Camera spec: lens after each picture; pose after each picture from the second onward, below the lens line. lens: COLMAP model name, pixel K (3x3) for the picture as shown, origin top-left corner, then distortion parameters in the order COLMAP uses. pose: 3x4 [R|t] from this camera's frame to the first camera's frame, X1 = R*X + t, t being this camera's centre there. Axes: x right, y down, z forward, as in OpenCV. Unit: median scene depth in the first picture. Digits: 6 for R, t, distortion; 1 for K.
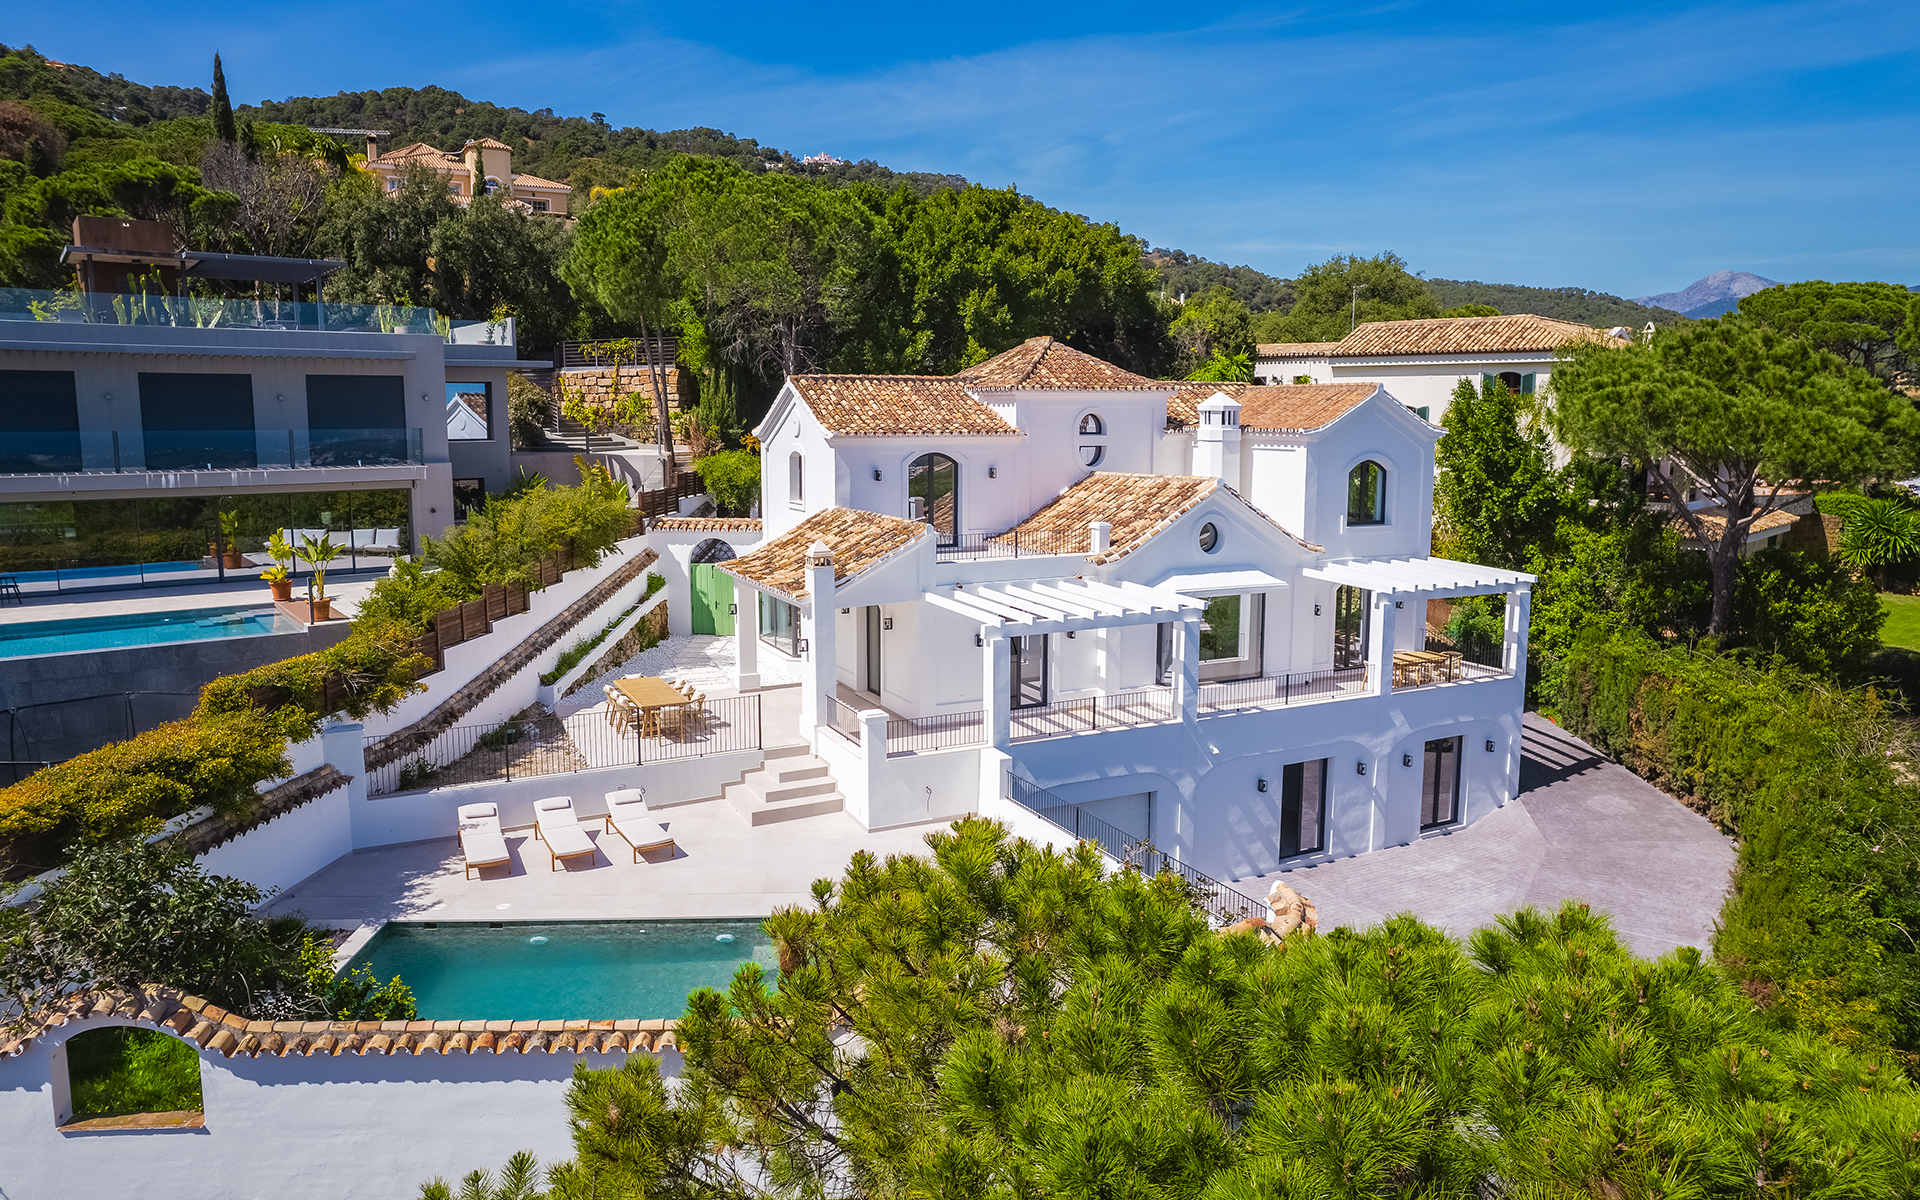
lens RADIAL K [[1244.2, 0, 946.5], [0, 1244.2, 576.6], [0, 0, 1]] dist [-0.079055, 0.070975]
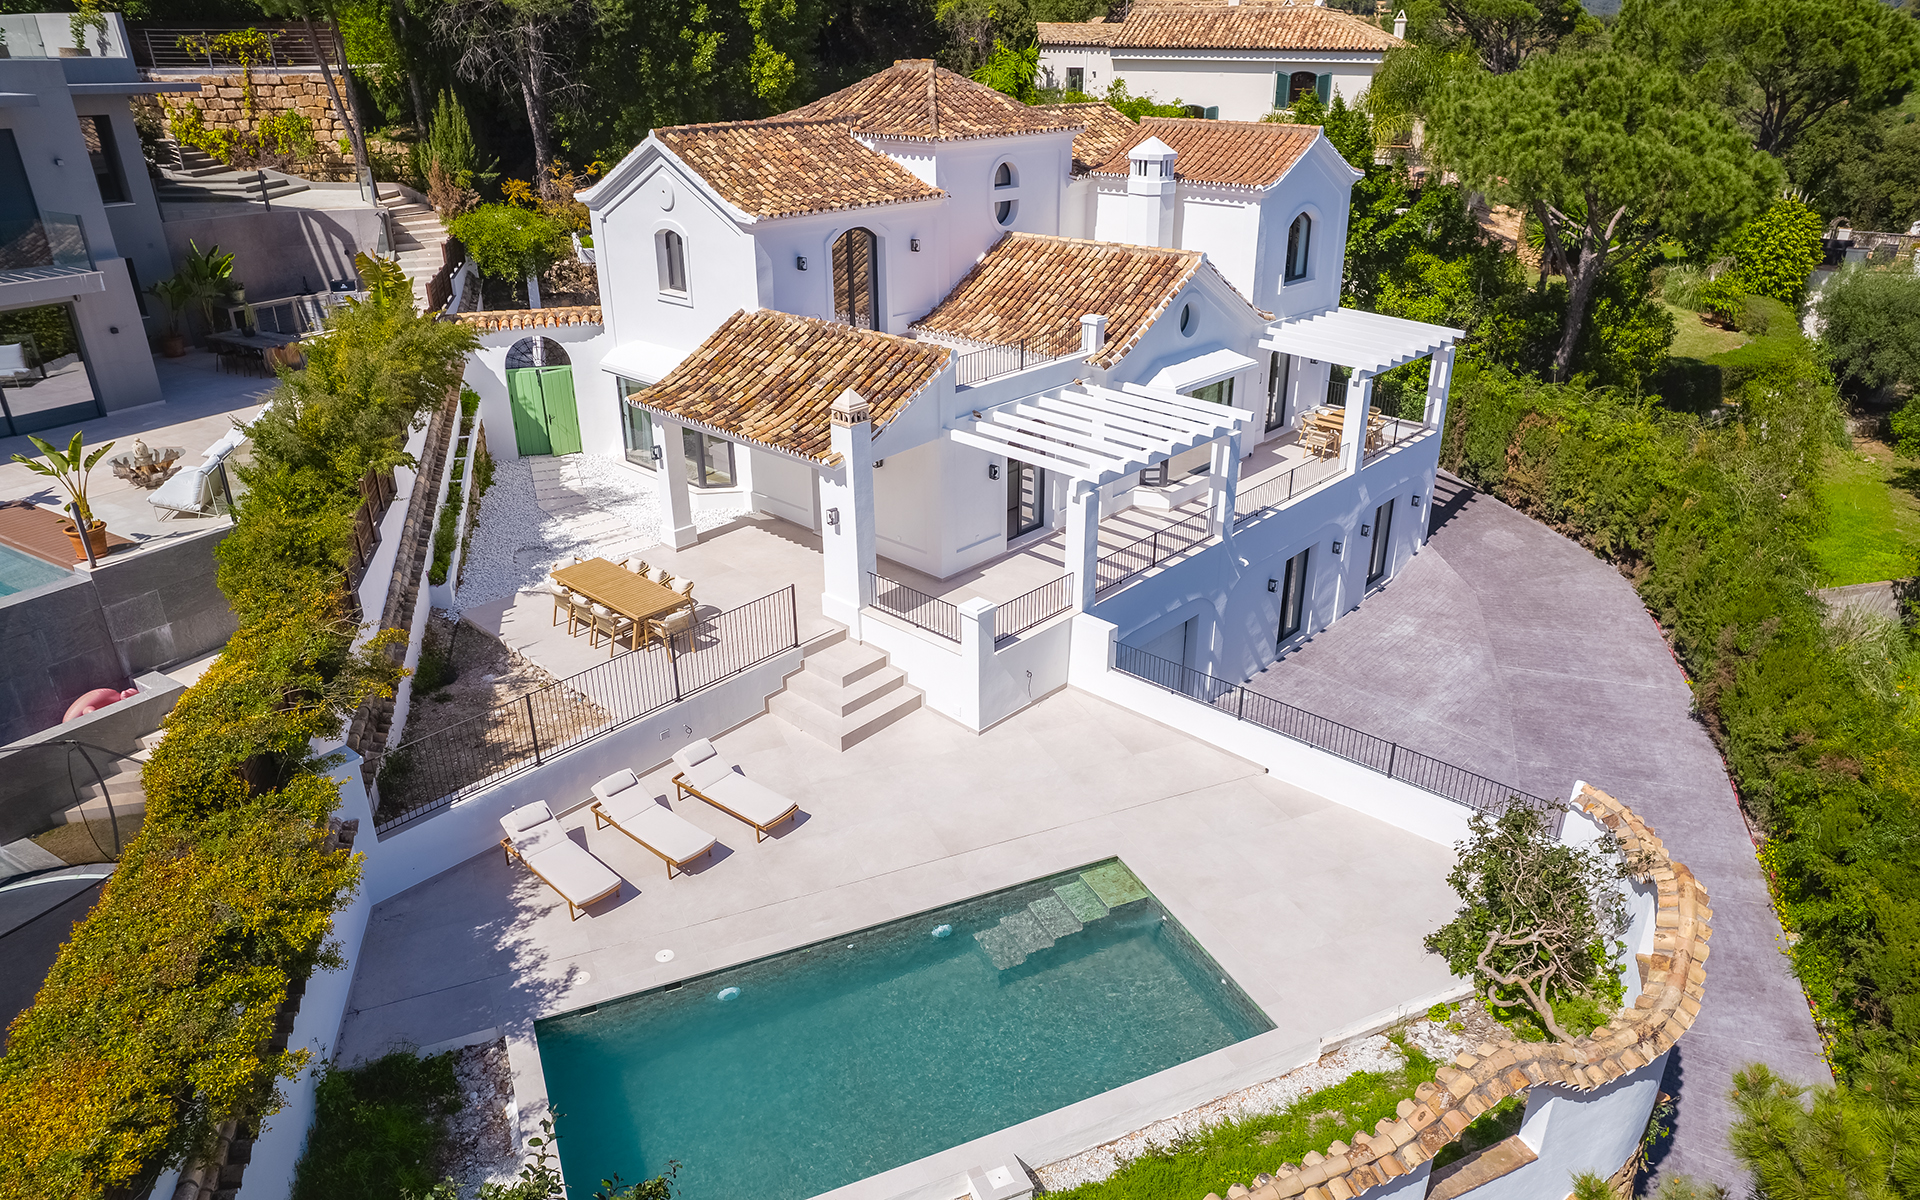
lens RADIAL K [[1249.2, 0, 970.9], [0, 1249.2, 596.4], [0, 0, 1]] dist [-0.087839, 0.085484]
pose [[0.929956, -0.153182, 0.334241, -0.250532], [0.049318, 0.952832, 0.299464, -0.108745], [-0.364348, -0.262005, 0.893646, 0.174320]]
